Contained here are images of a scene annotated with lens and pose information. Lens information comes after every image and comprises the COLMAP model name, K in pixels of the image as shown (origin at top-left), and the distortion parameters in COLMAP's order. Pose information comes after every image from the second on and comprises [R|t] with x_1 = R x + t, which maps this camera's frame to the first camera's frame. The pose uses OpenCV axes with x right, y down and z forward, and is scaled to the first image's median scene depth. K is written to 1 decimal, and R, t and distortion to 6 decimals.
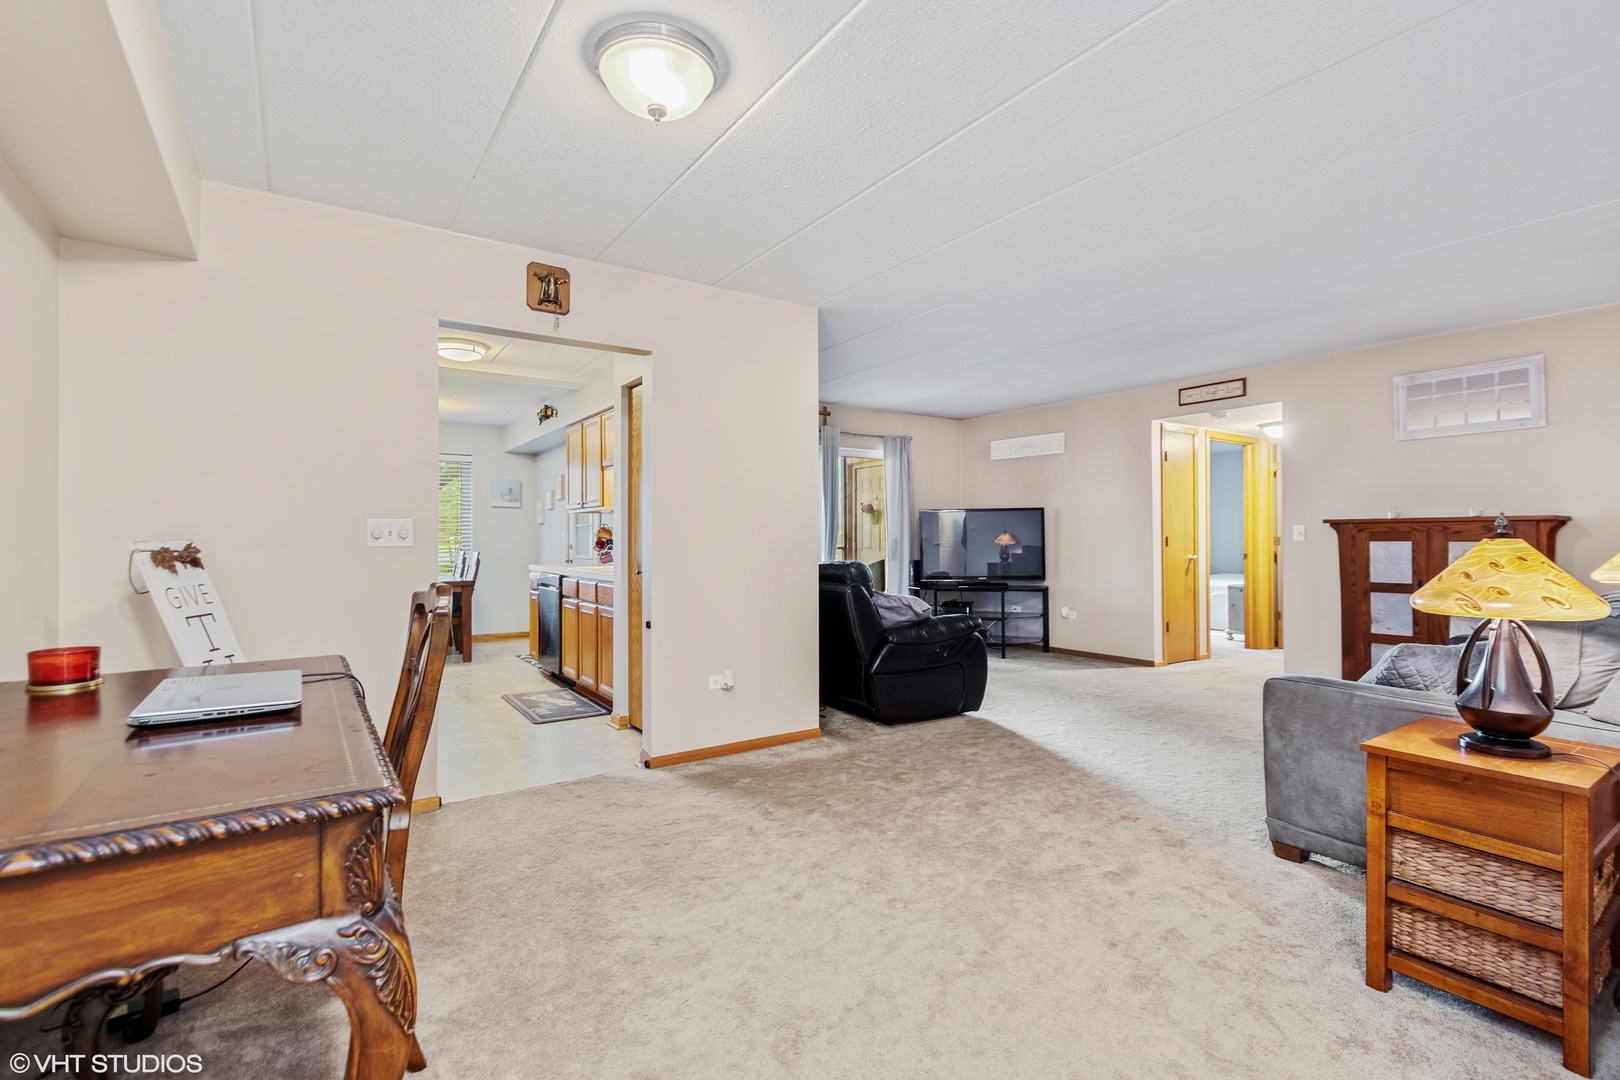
lens RADIAL K [[734.0, 0, 802.1], [0, 734.0, 535.9], [0, 0, 1]] dist [0.001816, 0.000021]
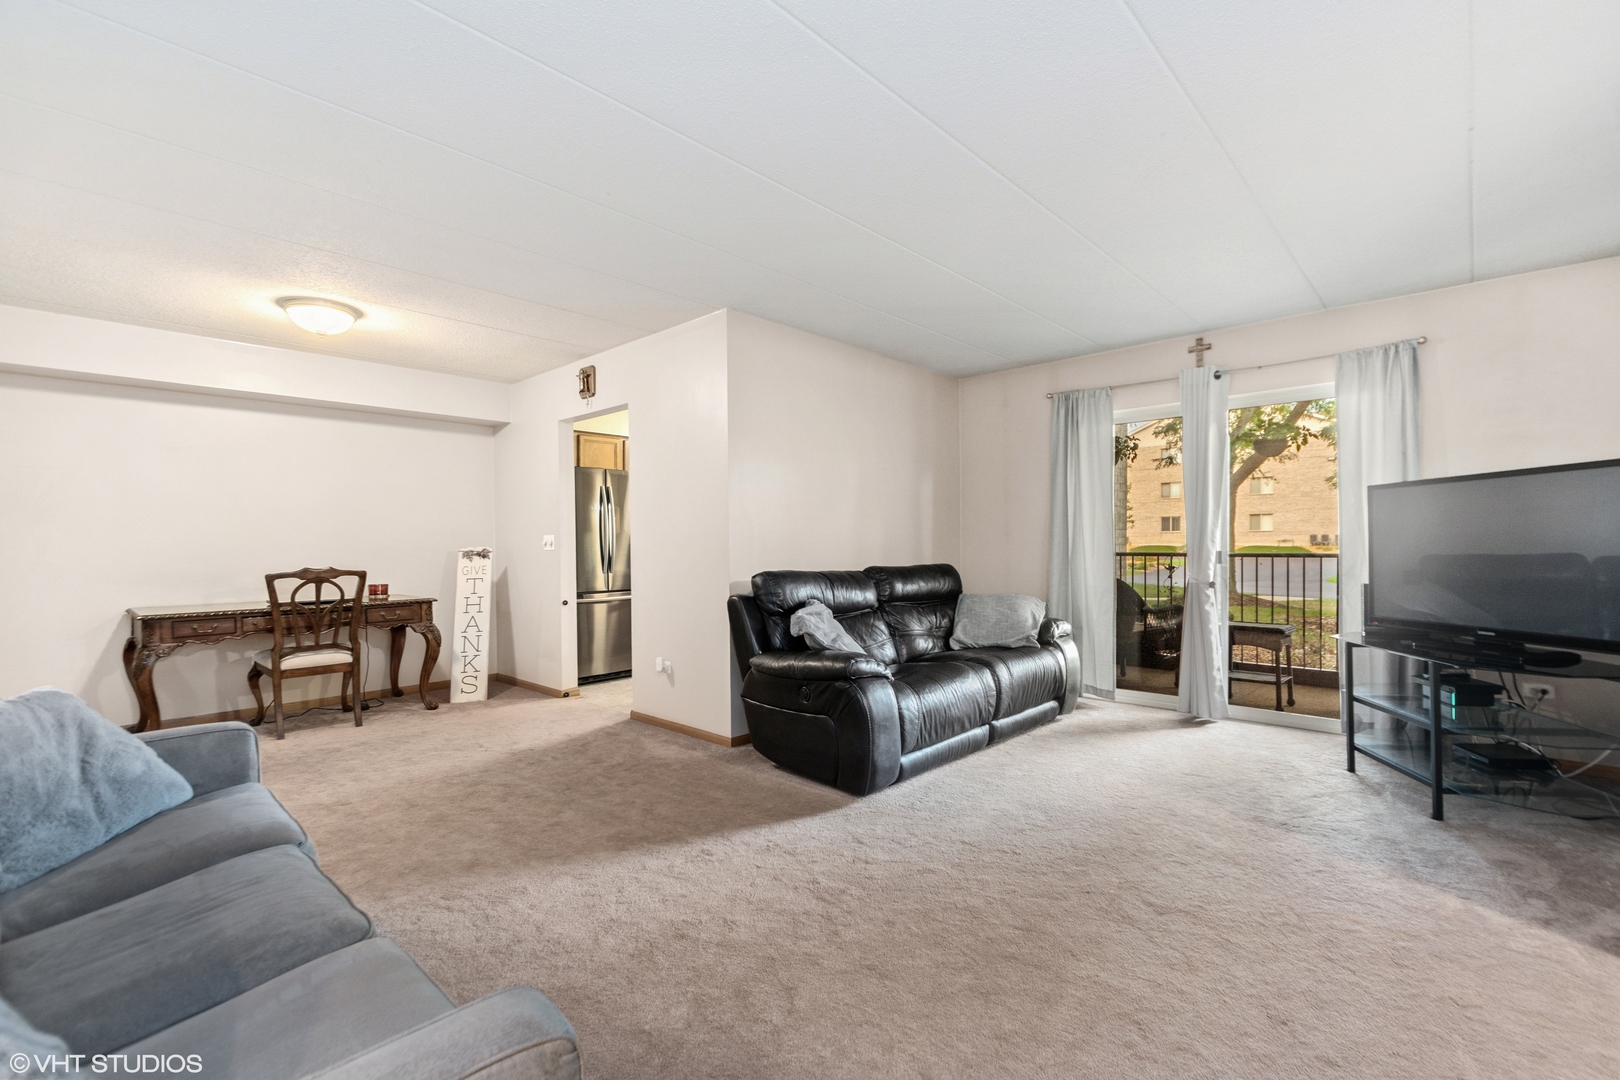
lens RADIAL K [[715.1, 0, 809.0], [0, 715.1, 535.3], [0, 0, 1]] dist [-0.000272, -0.000274]
pose [[0.224850, -0.011699, -0.974323, 0.635001], [0.009983, 0.999903, -0.009702, 0.000531], [0.974342, -0.007545, 0.224945, 0.586571]]
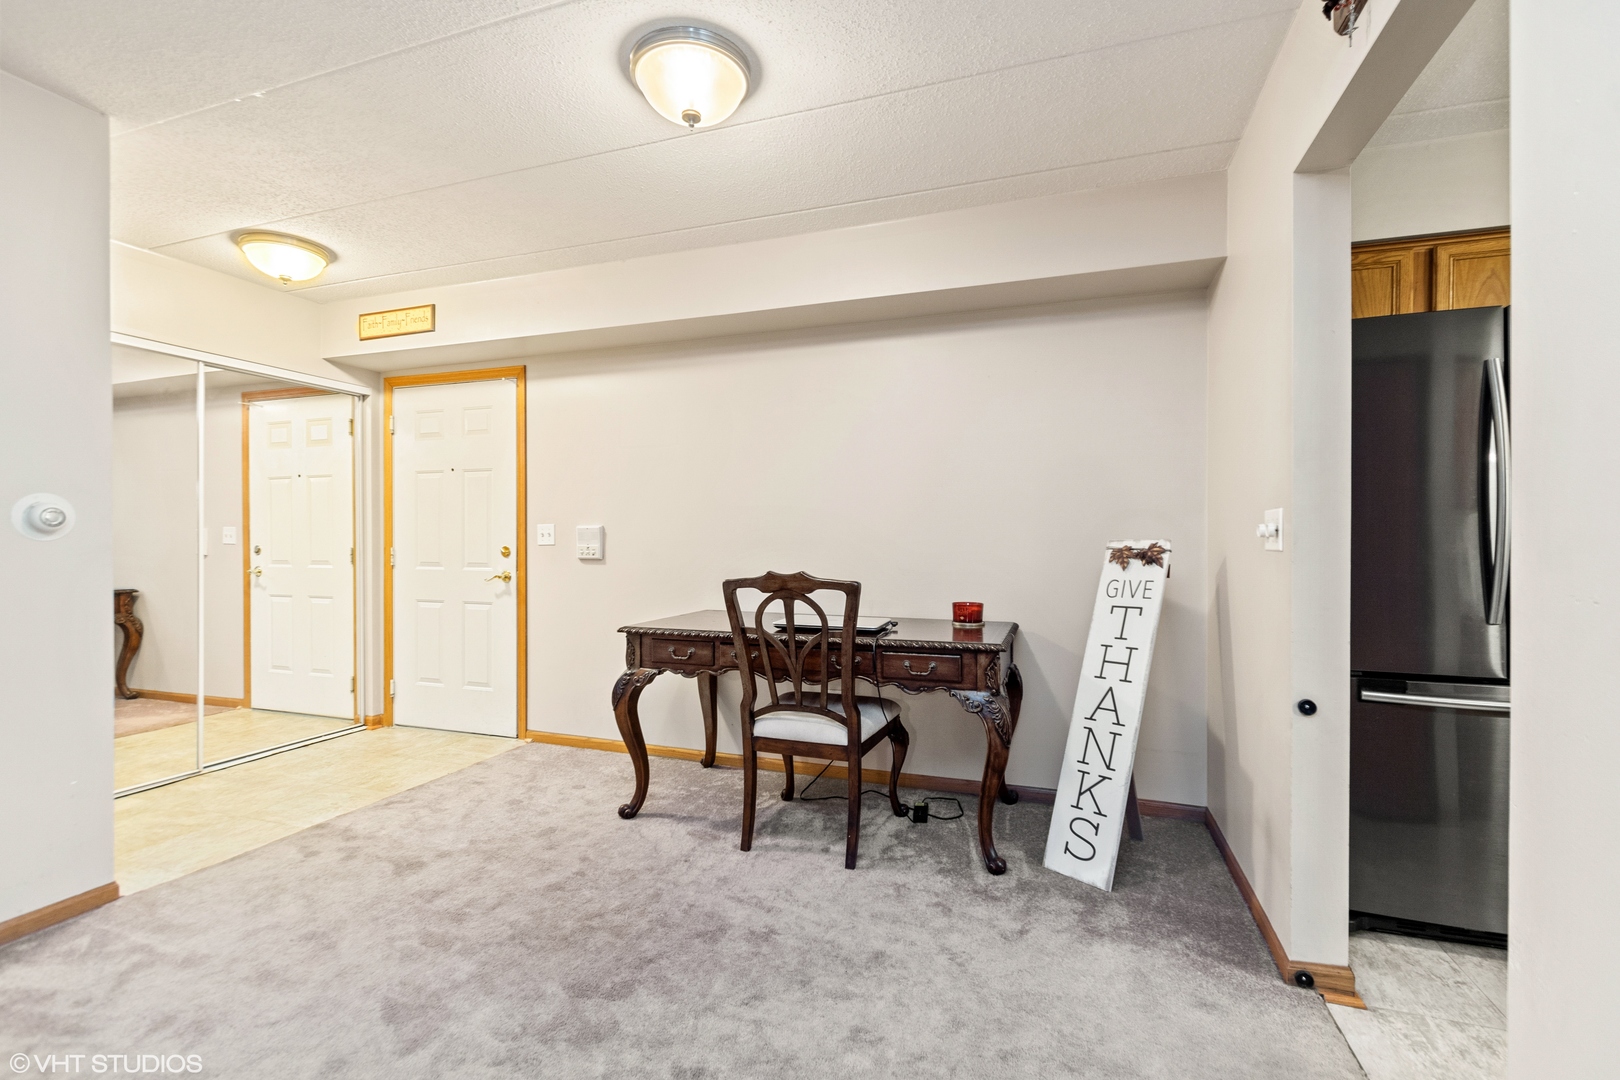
lens RADIAL K [[715.1, 0, 809.0], [0, 715.1, 535.3], [0, 0, 1]] dist [-0.000272, -0.000274]
pose [[-0.796365, -0.002813, -0.604810, 0.086520], [-0.001478, 0.999995, -0.002706, 0.000883], [0.604815, -0.001261, -0.796365, 0.603621]]
